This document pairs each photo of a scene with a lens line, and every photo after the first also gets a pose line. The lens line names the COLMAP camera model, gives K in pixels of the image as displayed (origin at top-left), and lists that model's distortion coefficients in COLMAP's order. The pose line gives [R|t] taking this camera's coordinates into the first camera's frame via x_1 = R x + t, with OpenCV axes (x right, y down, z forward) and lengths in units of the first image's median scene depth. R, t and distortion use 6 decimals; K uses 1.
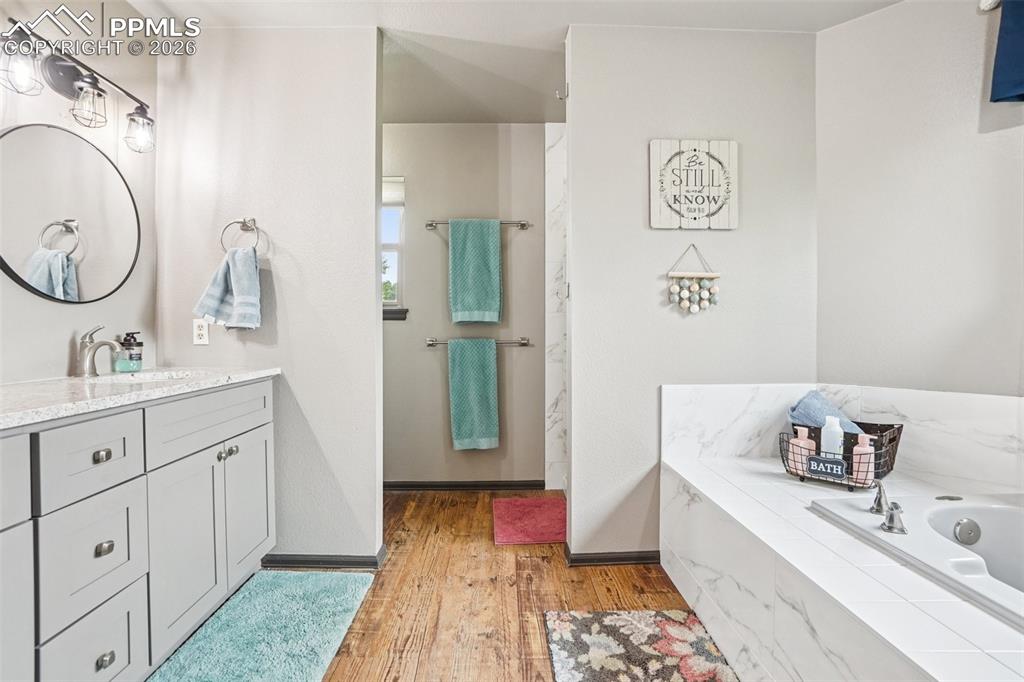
lens RADIAL K [[486.2, 0, 522.3], [0, 486.2, 315.7], [0, 0, 1]] dist [0.001704, 0.000470]
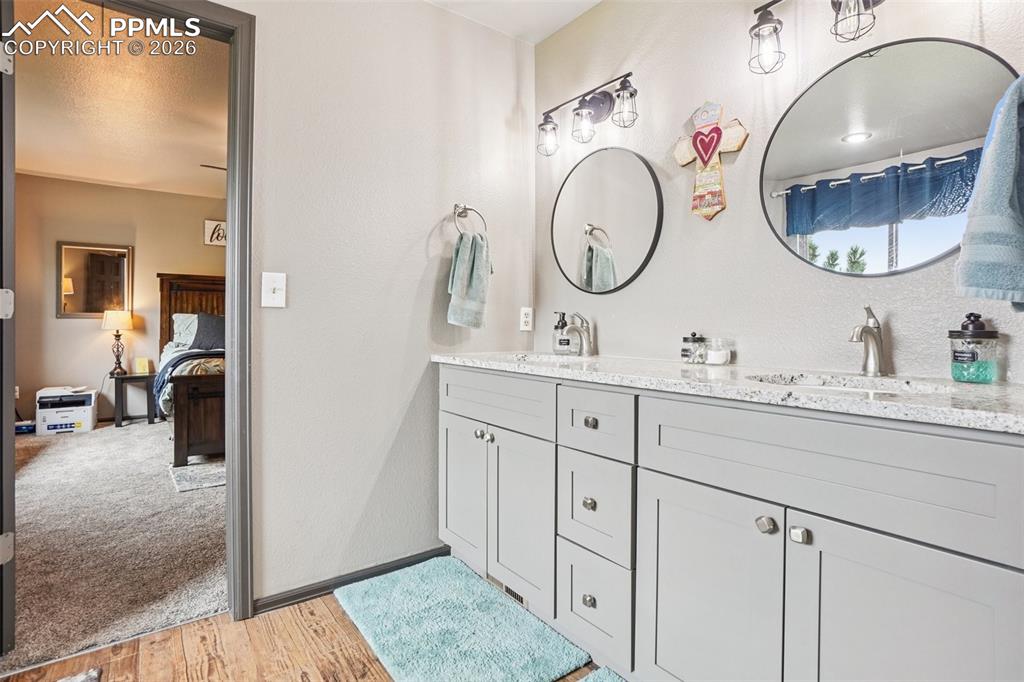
lens RADIAL K [[513.5, 0, 519.7], [0, 513.5, 326.6], [0, 0, 1]] dist [-0.037143, 0.012299]
pose [[-0.814805, 0.003610, -0.579723, -0.019451], [0.016491, 0.999720, -0.016953, 0.050264], [0.579500, -0.023374, -0.814637, 1.181006]]
